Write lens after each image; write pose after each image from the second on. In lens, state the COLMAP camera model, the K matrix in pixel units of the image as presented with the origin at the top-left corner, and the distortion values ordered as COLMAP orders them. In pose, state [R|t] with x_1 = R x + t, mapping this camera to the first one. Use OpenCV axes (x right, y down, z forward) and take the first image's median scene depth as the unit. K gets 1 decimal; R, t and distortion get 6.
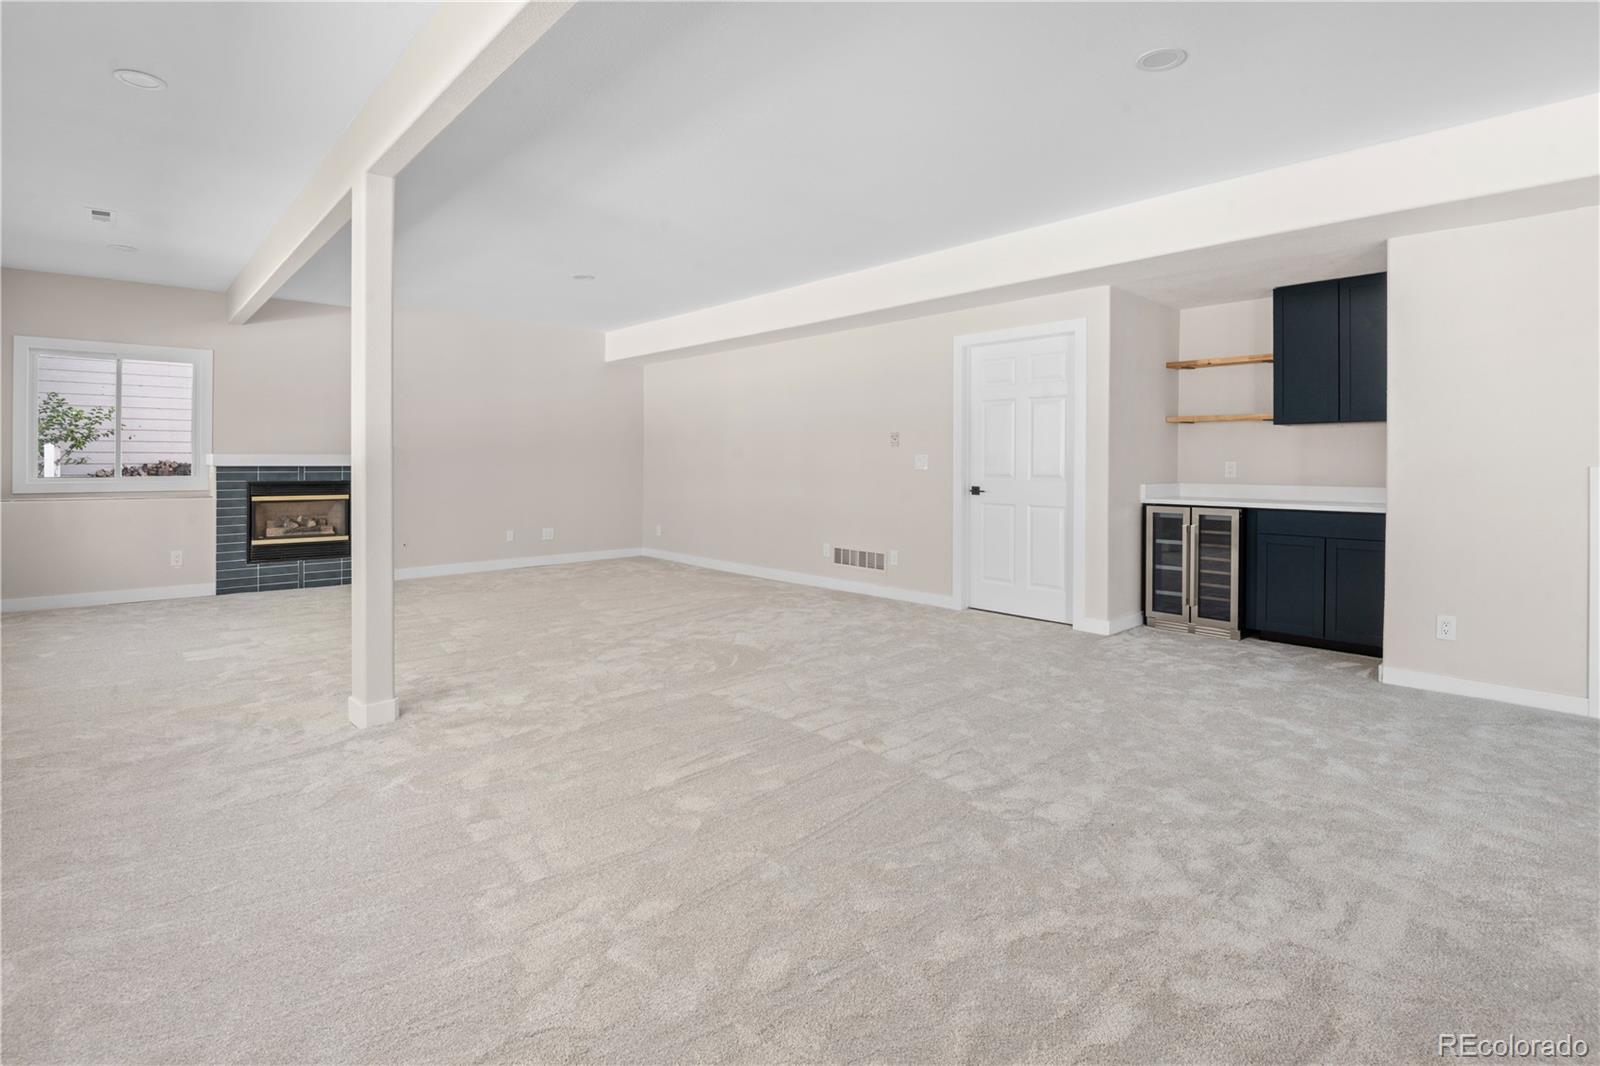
lens RADIAL K [[769.7, 0, 804.1], [0, 769.7, 467.3], [0, 0, 1]] dist [-0.003446, 0.000100]
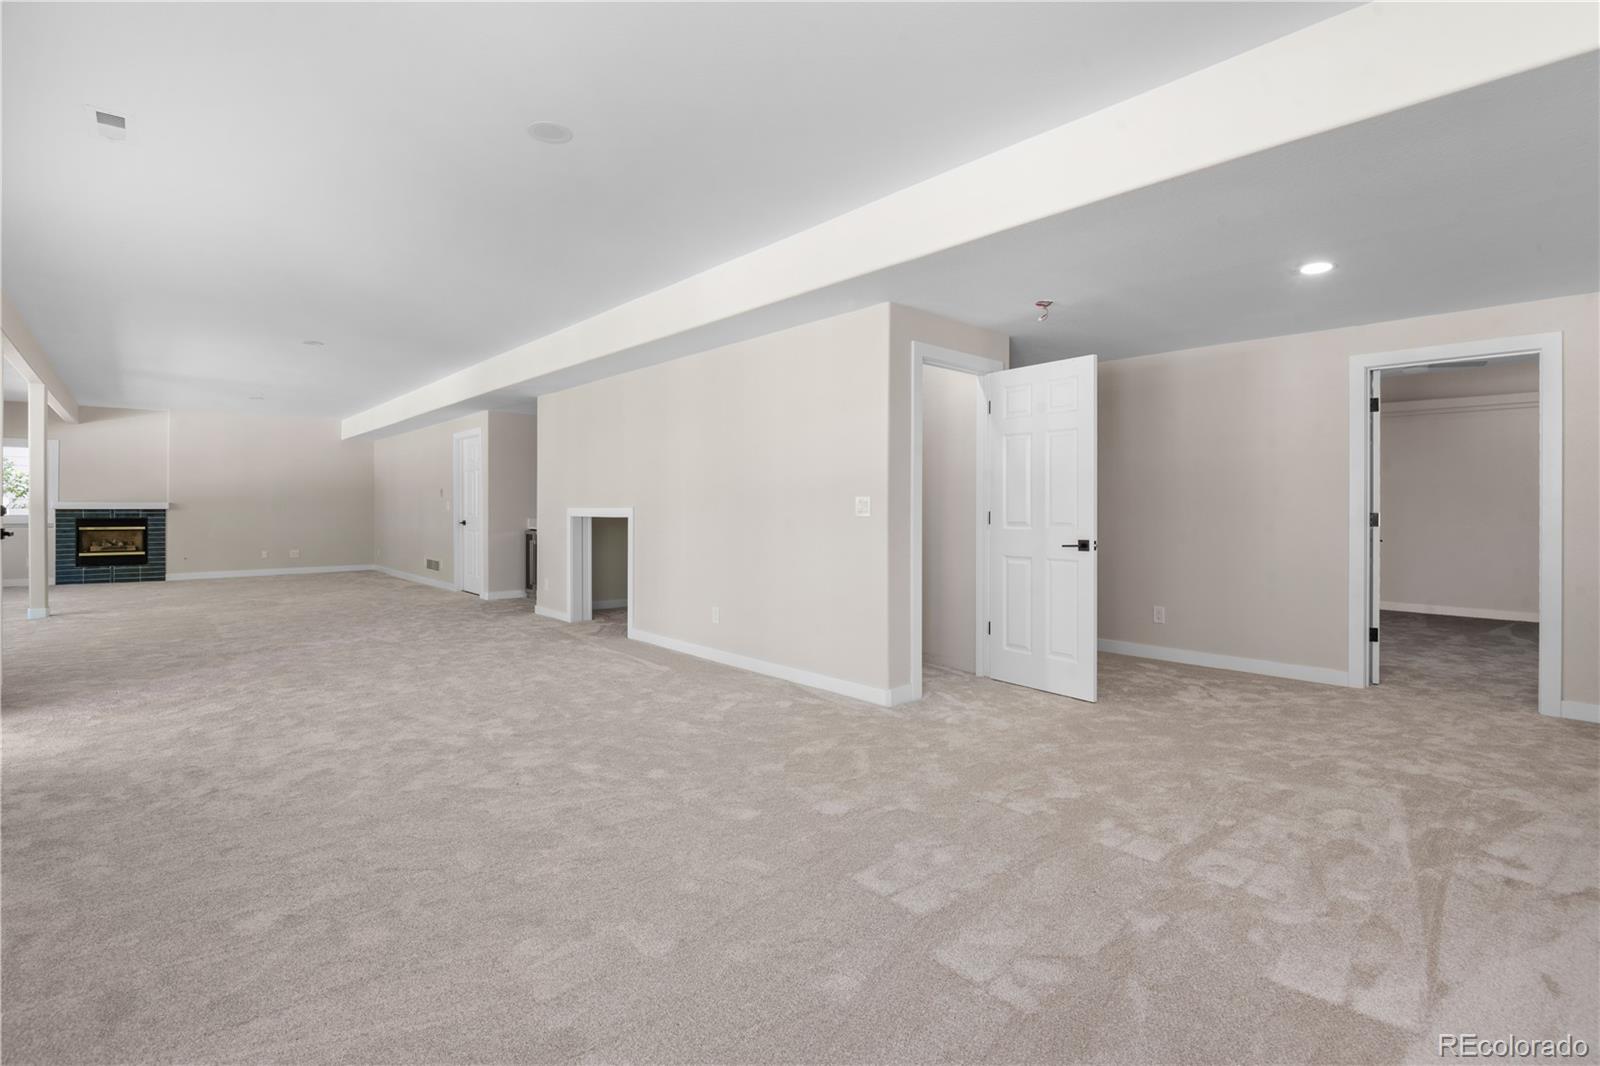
lens RADIAL K [[769.7, 0, 800.2], [0, 769.7, 525.1], [0, 0, 1]] dist [-0.003446, 0.000100]
pose [[0.999316, 0.000881, -0.036974, 0.910076], [-0.000336, 0.999891, 0.014742, 0.008344], [0.036983, -0.014720, 0.999207, -0.611457]]
